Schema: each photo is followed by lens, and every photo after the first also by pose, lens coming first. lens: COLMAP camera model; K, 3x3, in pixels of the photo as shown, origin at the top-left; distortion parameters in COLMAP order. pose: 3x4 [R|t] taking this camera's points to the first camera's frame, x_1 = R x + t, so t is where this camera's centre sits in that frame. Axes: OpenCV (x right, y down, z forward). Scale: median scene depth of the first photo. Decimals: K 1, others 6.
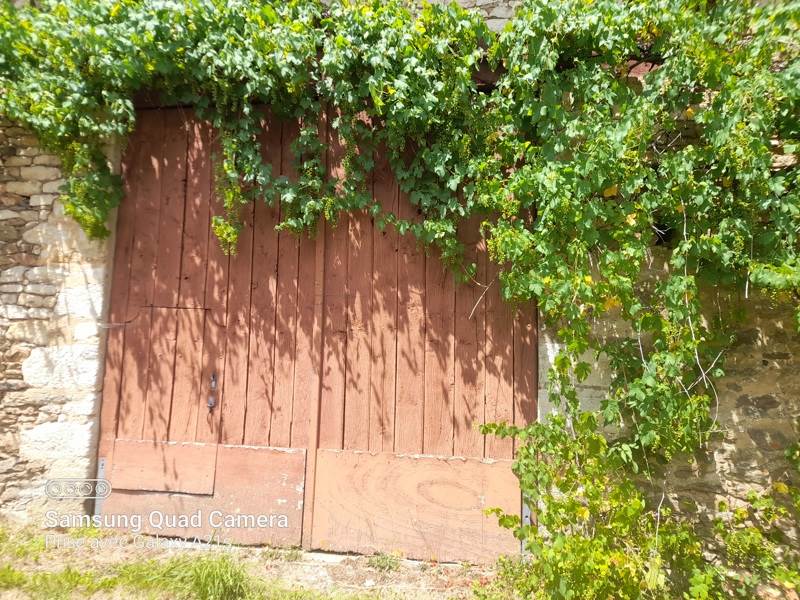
lens RADIAL K [[589.9, 0, 404.4], [0, 589.9, 307.6], [0, 0, 1]] dist [0.041353, -0.018976]
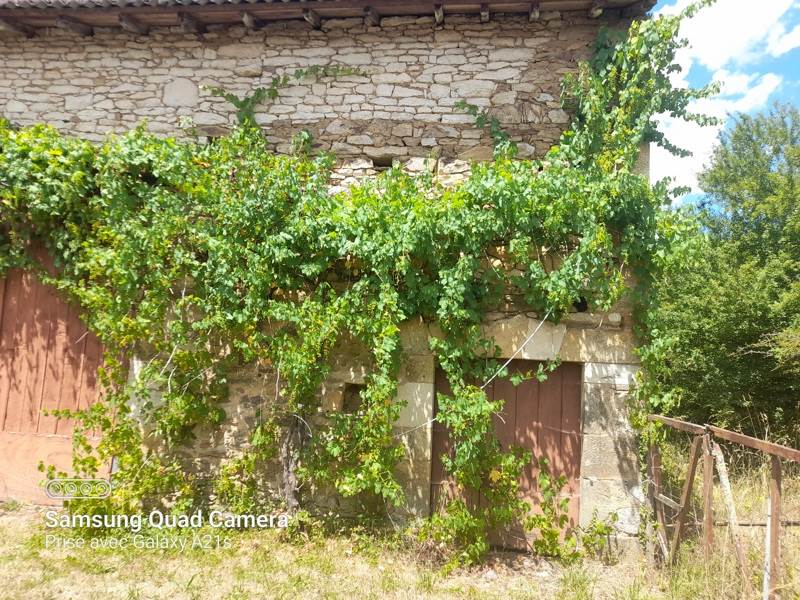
lens RADIAL K [[589.9, 0, 396.0], [0, 589.9, 304.9], [0, 0, 1]] dist [0.041353, -0.018976]
pose [[0.998776, 0.022952, 0.043823, 0.781596], [-0.021821, 0.999420, -0.026127, -0.053160], [-0.044398, 0.025139, 0.998698, -0.515038]]
